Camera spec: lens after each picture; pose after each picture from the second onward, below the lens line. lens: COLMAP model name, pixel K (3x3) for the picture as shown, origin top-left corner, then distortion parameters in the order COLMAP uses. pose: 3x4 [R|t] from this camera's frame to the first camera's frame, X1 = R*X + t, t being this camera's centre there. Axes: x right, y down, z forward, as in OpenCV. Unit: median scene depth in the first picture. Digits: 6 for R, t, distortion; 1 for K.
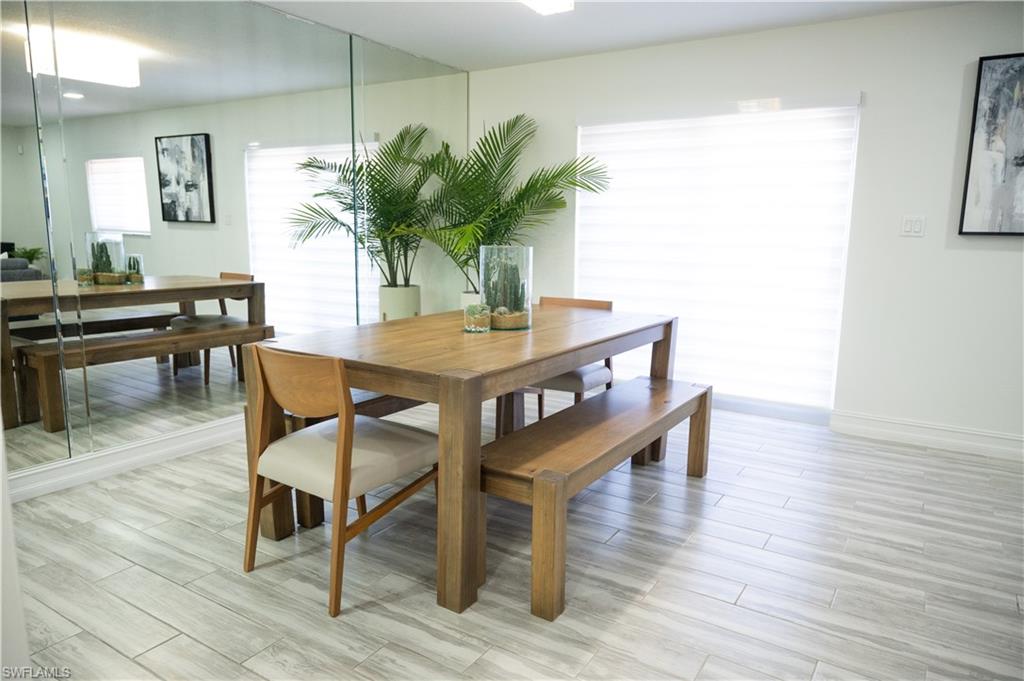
lens RADIAL K [[688.5, 0, 518.9], [0, 688.5, 342.0], [0, 0, 1]] dist [-0.003698, -0.001026]
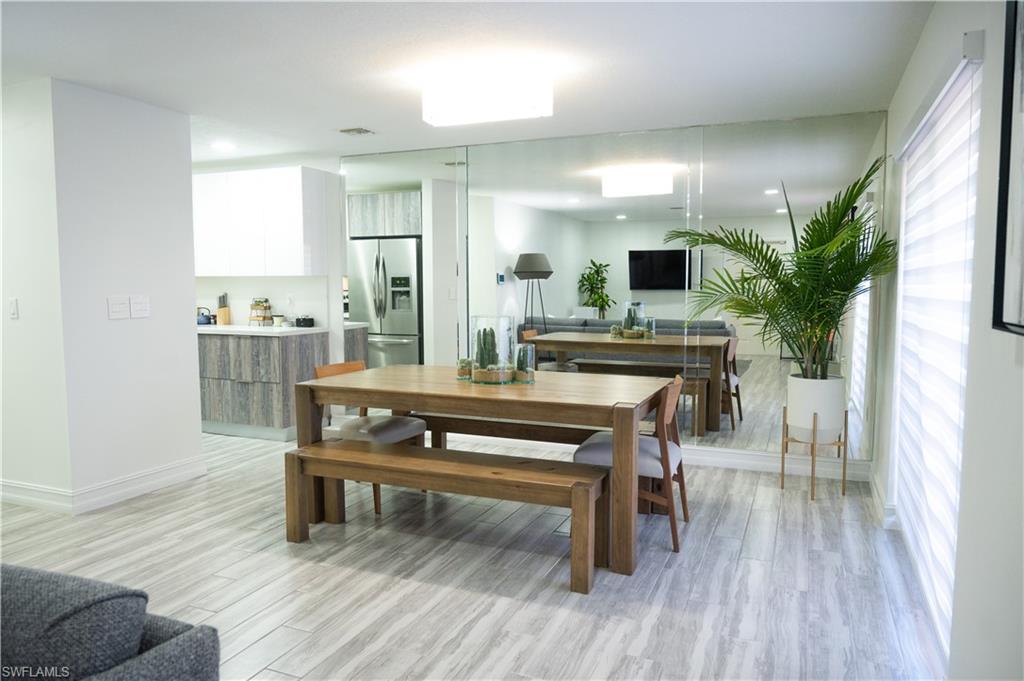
lens RADIAL K [[695.9, 0, 512.0], [0, 695.9, 340.5], [0, 0, 1]] dist [-0.004297, -0.000790]
pose [[0.174985, 0.067591, -0.982248, 1.555913], [-0.155984, 0.986944, 0.040126, -0.192457], [0.972136, 0.146194, 0.183243, 1.028628]]
